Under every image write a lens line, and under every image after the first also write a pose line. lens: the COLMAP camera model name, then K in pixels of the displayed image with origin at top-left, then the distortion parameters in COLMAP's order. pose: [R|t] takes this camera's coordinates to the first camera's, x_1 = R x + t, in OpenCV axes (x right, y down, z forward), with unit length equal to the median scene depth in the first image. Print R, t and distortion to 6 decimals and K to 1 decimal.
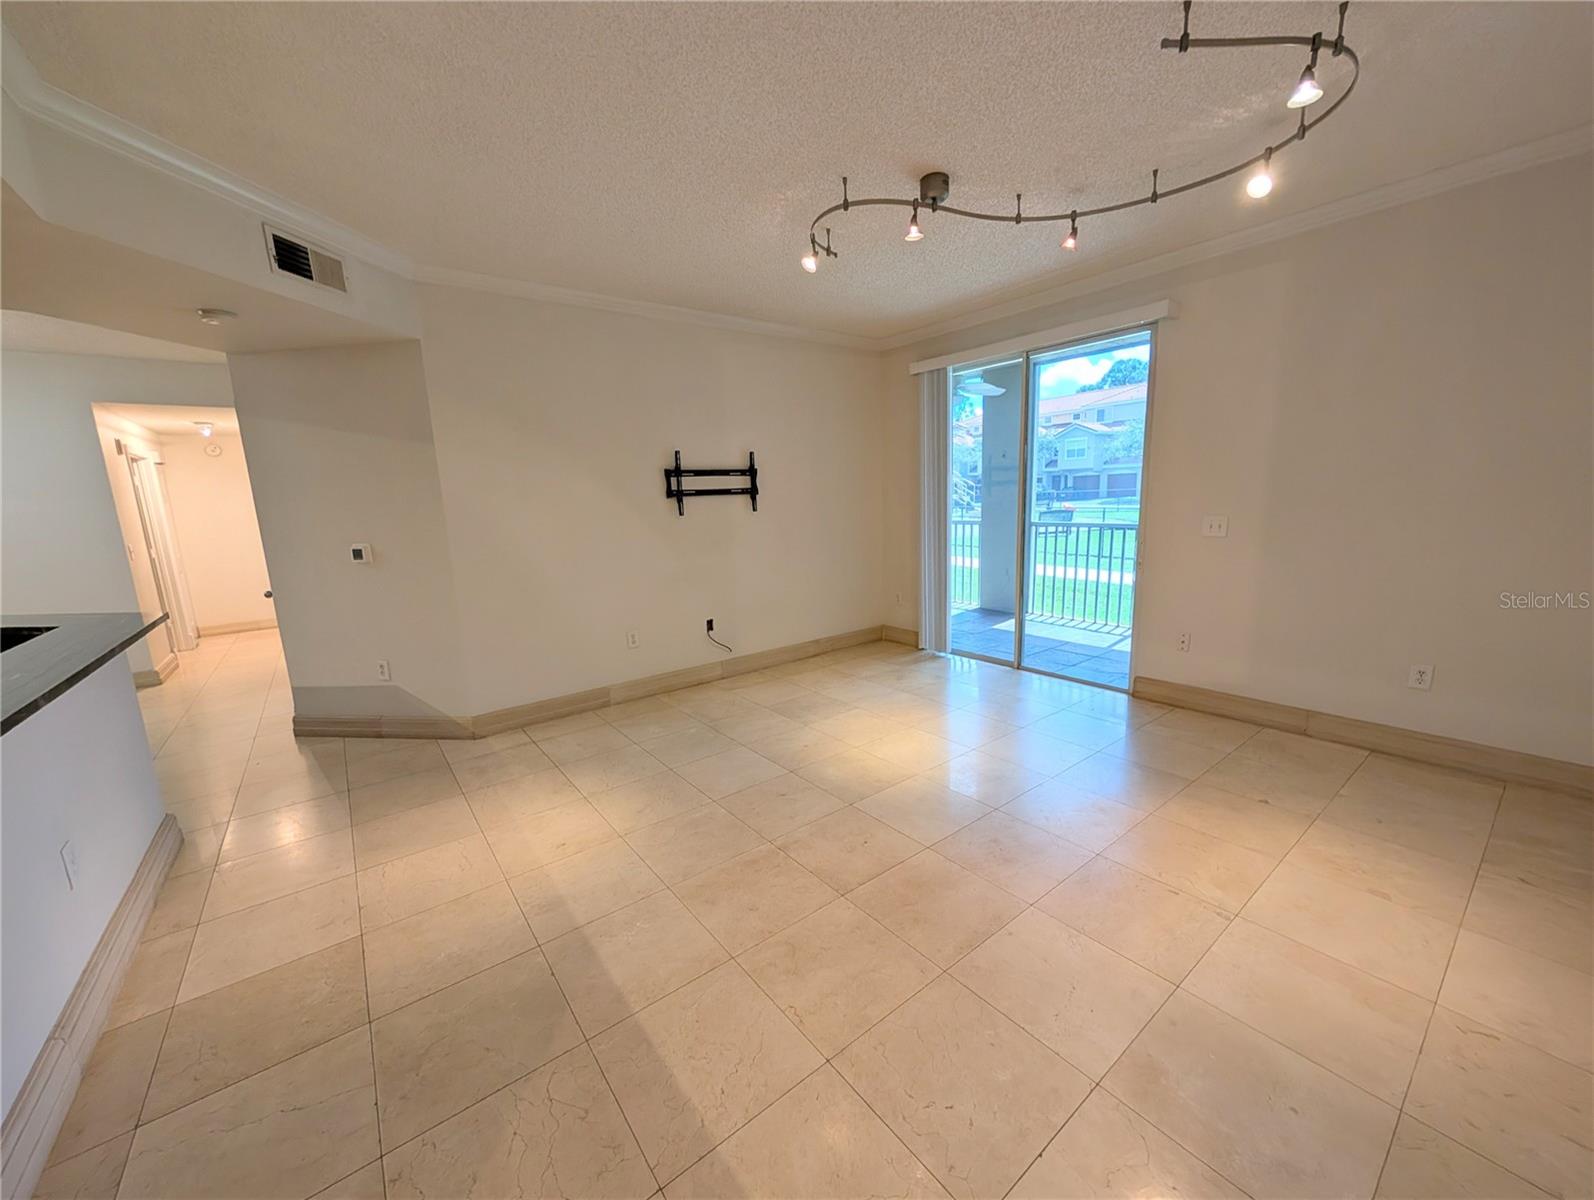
lens RADIAL K [[609.8, 0, 808.8], [0, 609.8, 610.4], [0, 0, 1]] dist [-0.002592, 0.000483]
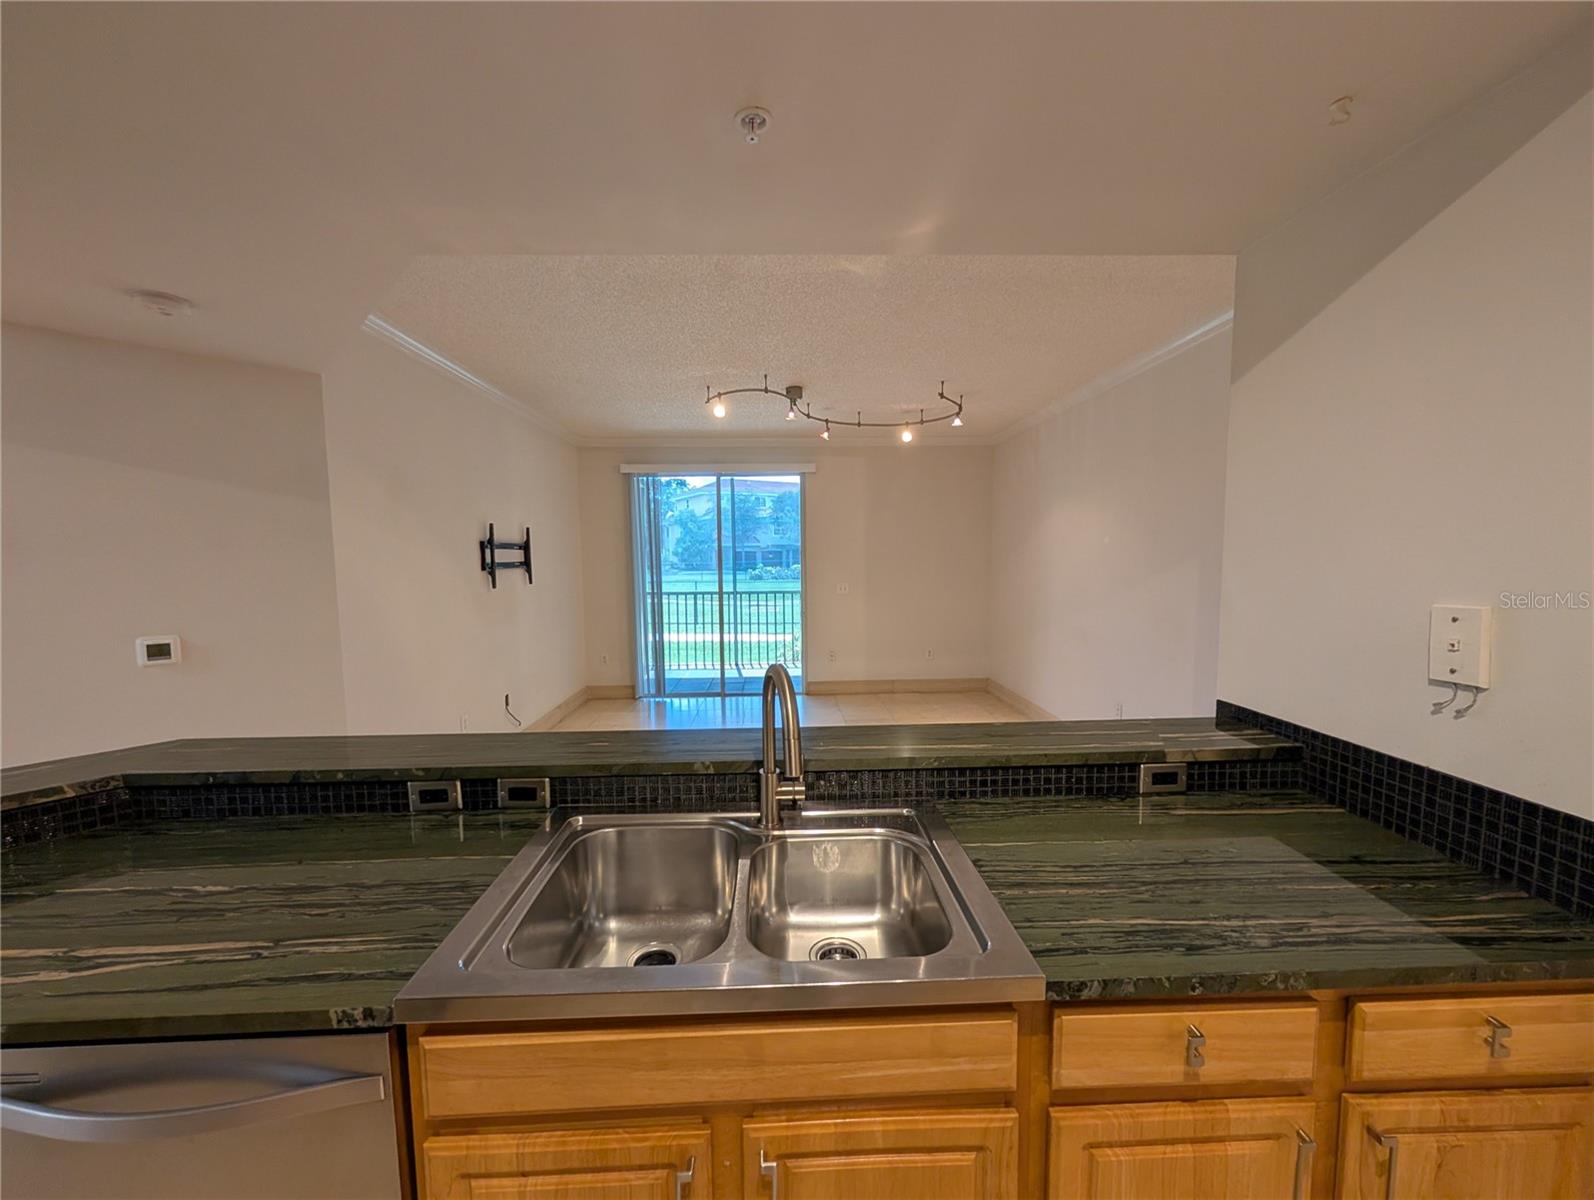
lens RADIAL K [[609.8, 0, 798.5], [0, 609.8, 604.4], [0, 0, 1]] dist [-0.002592, 0.000483]
pose [[0.585105, -0.037498, 0.810090, -0.800609], [0.143512, 0.987952, -0.057924, -0.005124], [-0.798158, 0.150149, 0.583437, 0.054268]]
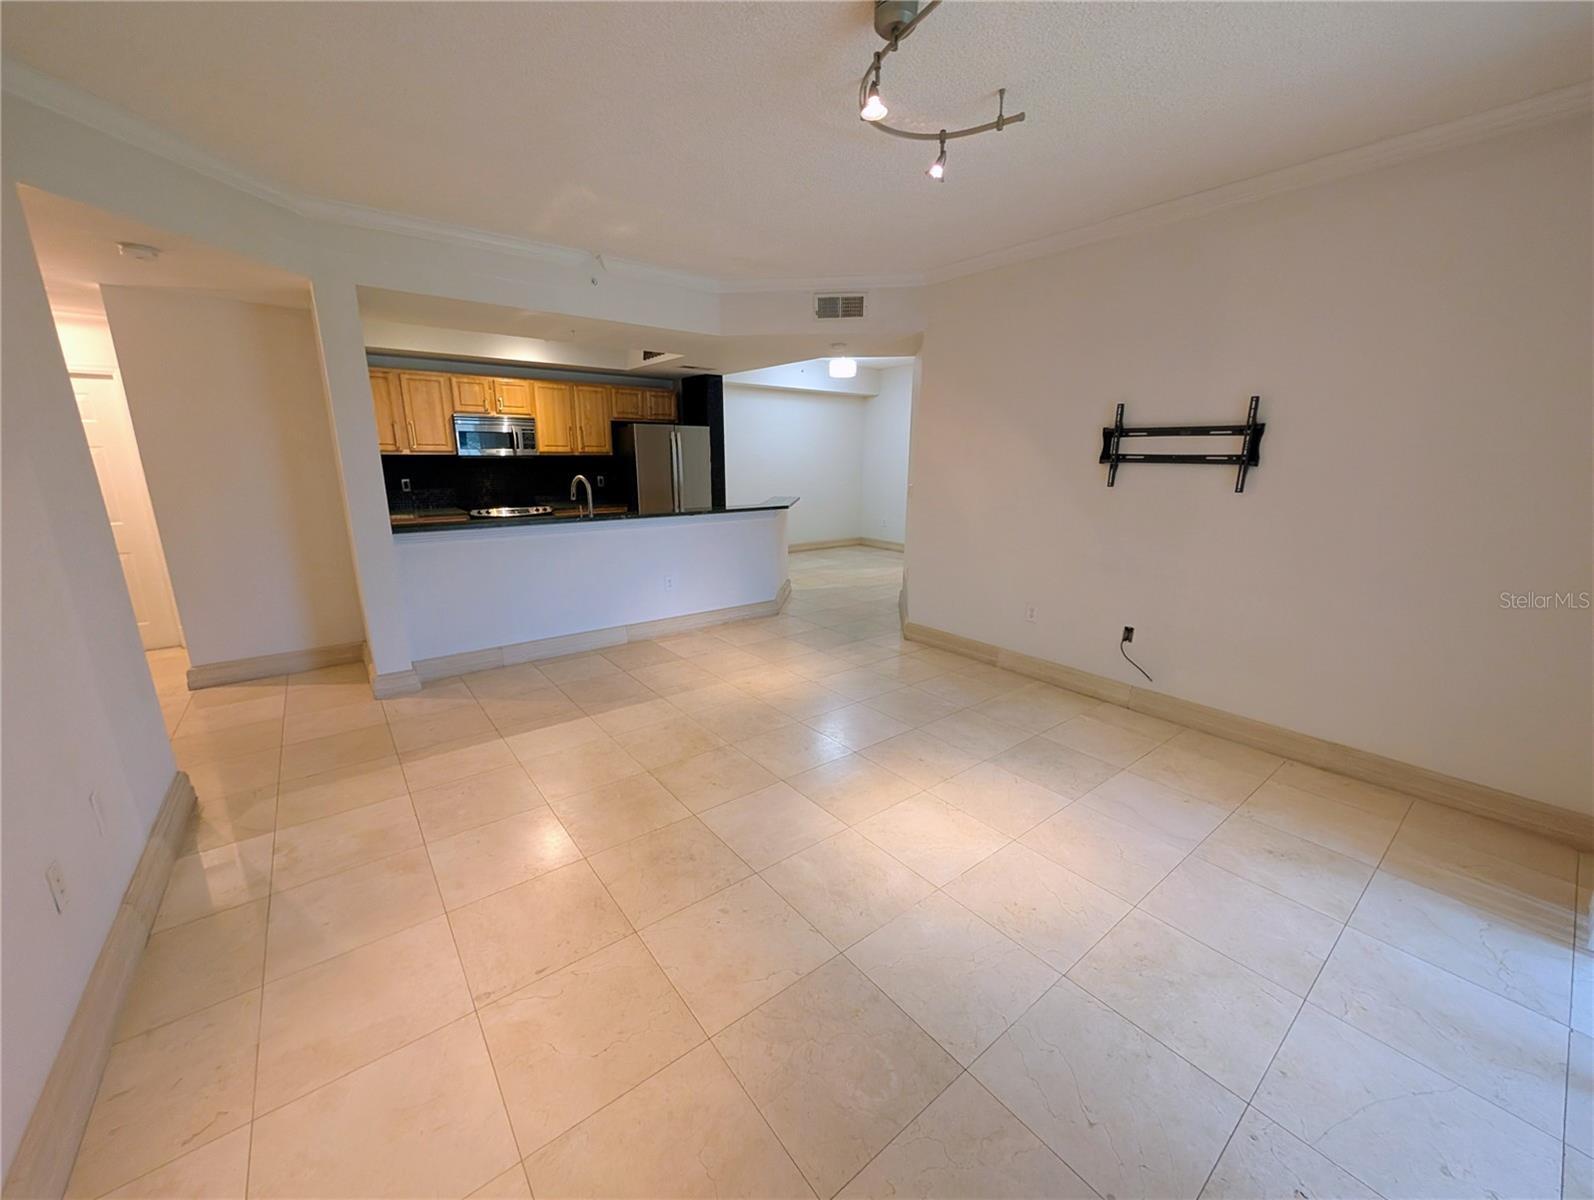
lens RADIAL K [[609.8, 0, 789.4], [0, 609.8, 610.0], [0, 0, 1]] dist [-0.002592, 0.000483]
pose [[-0.008208, 0.284422, -0.958664, 0.681033], [-0.194487, 0.939935, 0.280531, -0.163828], [0.980871, 0.188750, 0.047601, 0.650947]]
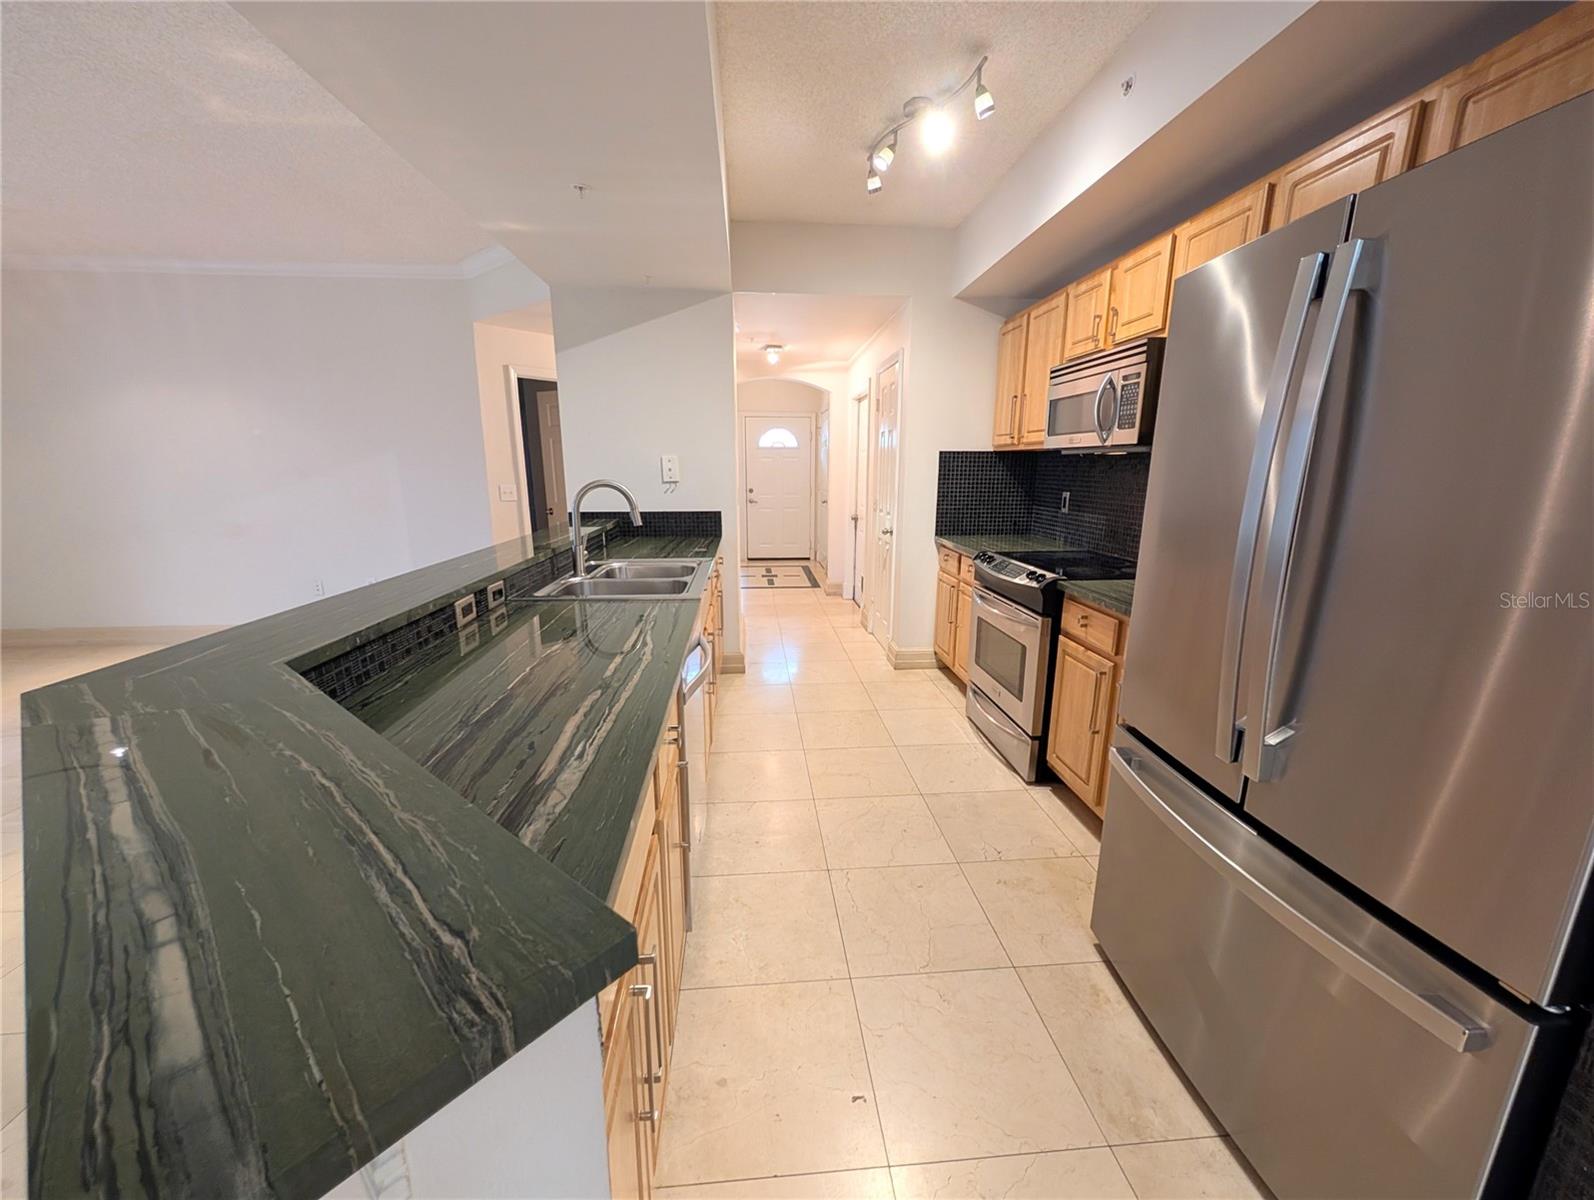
lens RADIAL K [[609.8, 0, 797.4], [0, 609.8, 603.3], [0, 0, 1]] dist [-0.002592, 0.000483]
pose [[-0.836136, -0.087233, 0.541542, -1.073564], [0.131669, 0.926488, 0.352537, -0.071906], [-0.532485, 0.366073, -0.763184, 0.674668]]
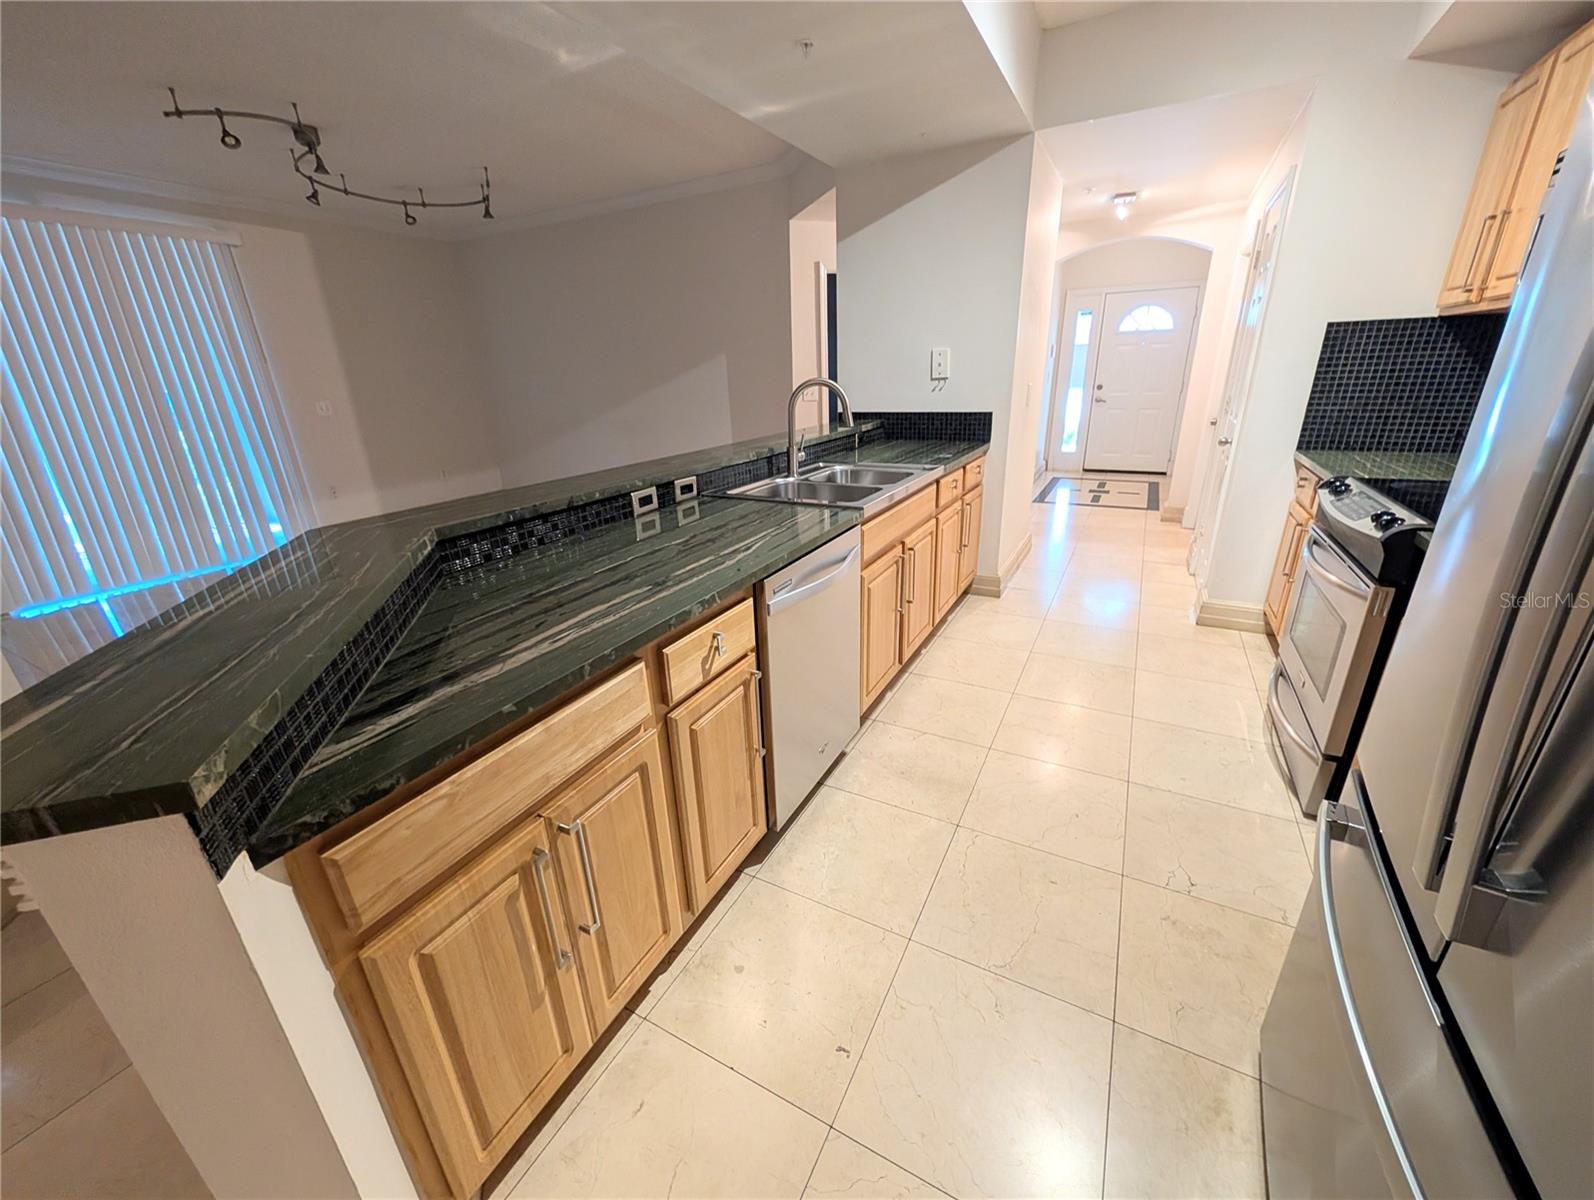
lens RADIAL K [[609.8, 0, 796.9], [0, 609.8, 611.2], [0, 0, 1]] dist [-0.002592, 0.000483]
pose [[-0.402277, -0.292125, 0.867661, -1.148526], [0.219858, 0.889169, 0.401300, -0.036712], [-0.888727, 0.352196, -0.293466, 0.535350]]
